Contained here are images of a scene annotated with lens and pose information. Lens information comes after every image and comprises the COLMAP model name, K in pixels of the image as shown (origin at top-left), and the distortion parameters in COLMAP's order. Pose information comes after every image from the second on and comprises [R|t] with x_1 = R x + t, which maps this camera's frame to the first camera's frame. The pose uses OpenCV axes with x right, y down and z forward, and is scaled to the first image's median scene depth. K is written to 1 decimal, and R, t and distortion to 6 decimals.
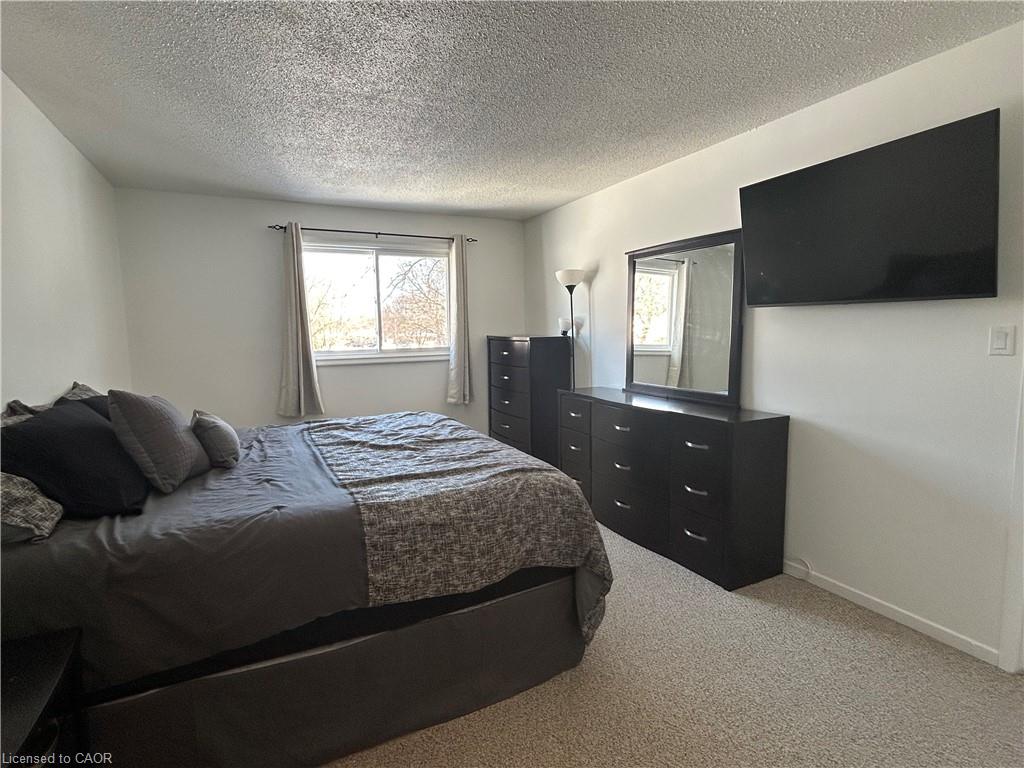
lens RADIAL K [[518.1, 0, 512.9], [0, 518.1, 382.5], [0, 0, 1]] dist [-0.000494, 0.000097]
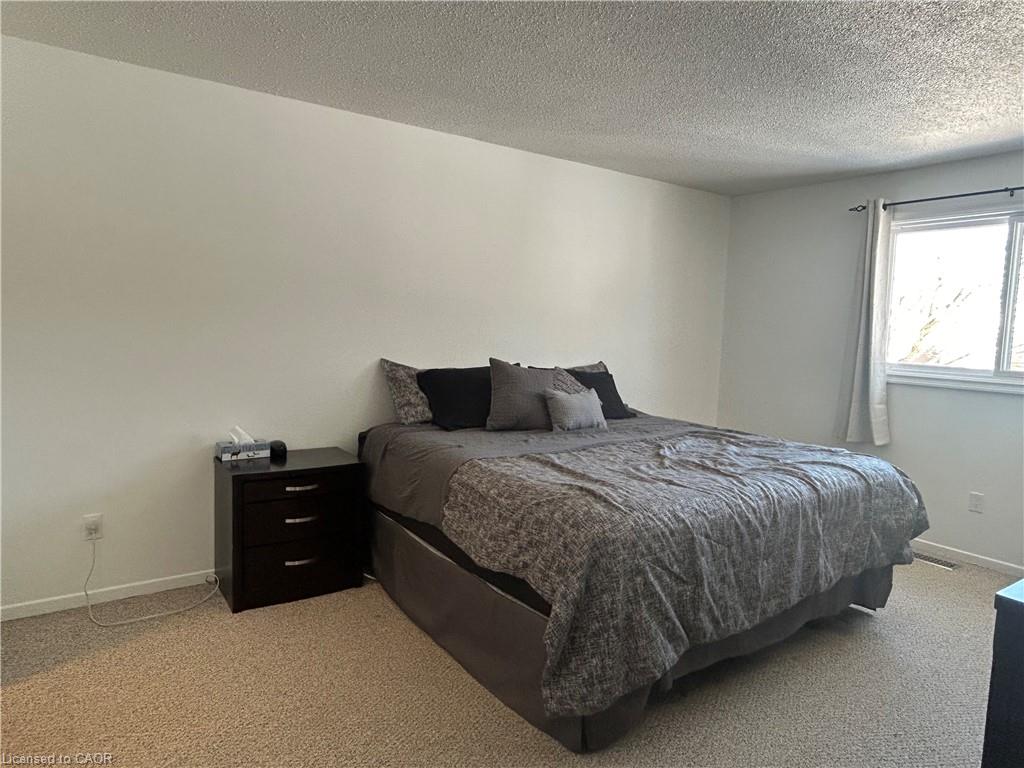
lens RADIAL K [[644.2, 0, 512.8], [0, 644.2, 383.2], [0, 0, 1]] dist [-0.006689, -0.002055]
pose [[0.139337, 0.108684, -0.984263, 1.120652], [-0.140035, 0.986132, 0.089067, -0.090384], [0.980293, 0.125421, 0.152624, 0.761879]]
